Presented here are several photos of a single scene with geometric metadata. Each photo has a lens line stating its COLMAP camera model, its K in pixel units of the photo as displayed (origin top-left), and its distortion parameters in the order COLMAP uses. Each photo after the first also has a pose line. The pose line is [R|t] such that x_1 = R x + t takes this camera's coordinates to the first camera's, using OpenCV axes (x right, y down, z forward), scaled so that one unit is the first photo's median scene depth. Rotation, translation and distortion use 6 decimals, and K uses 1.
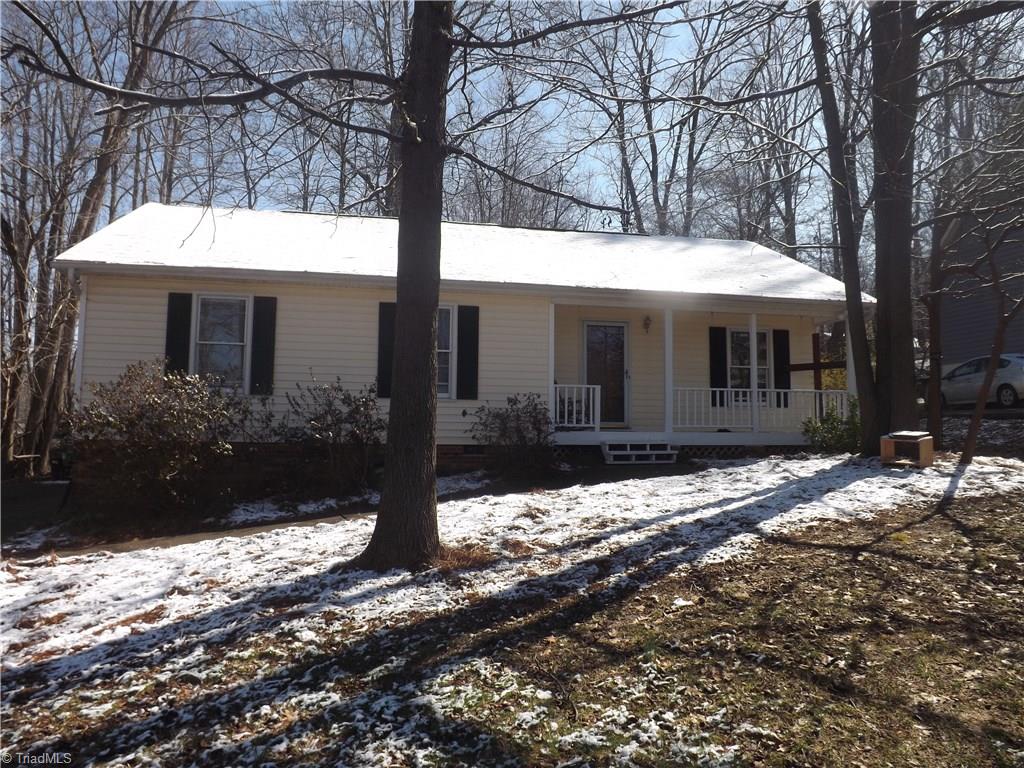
lens RADIAL K [[727.4, 0, 511.2], [0, 727.4, 345.7], [0, 0, 1]] dist [-0.005322, -0.096231]
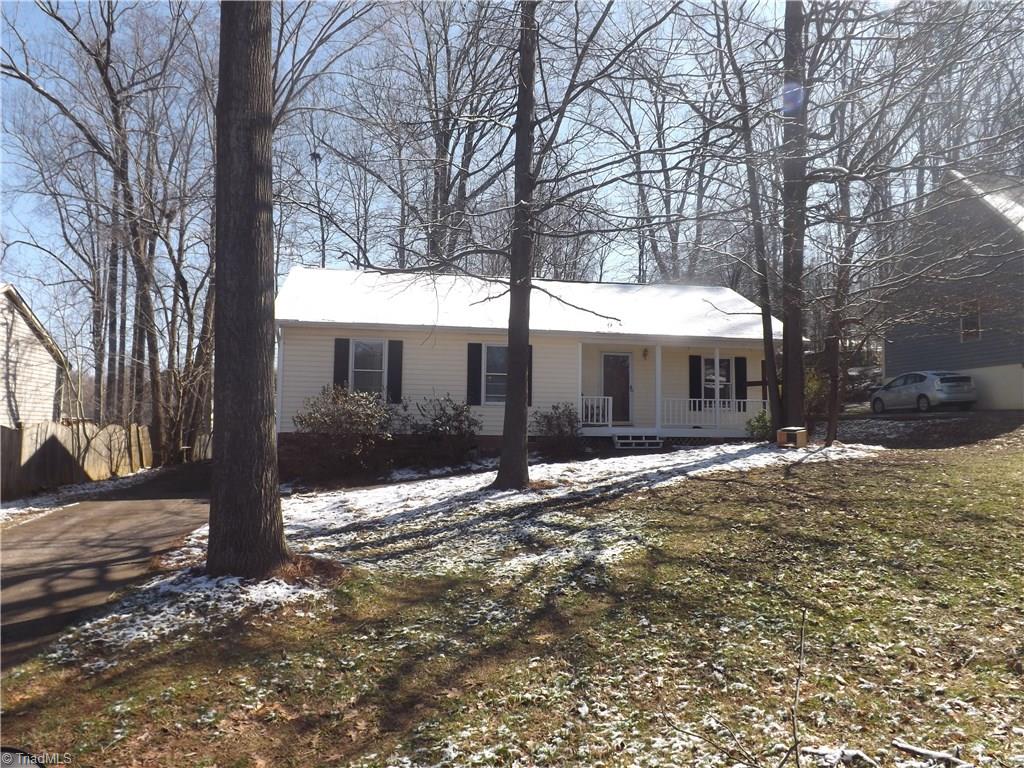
lens RADIAL K [[727.4, 0, 511.2], [0, 727.4, 345.7], [0, 0, 1]] dist [-0.005322, -0.096231]
pose [[0.999552, -0.000787, -0.029910, -0.046633], [0.000766, 0.999999, -0.000736, -0.056671], [0.029911, 0.000712, 0.999552, -0.575733]]
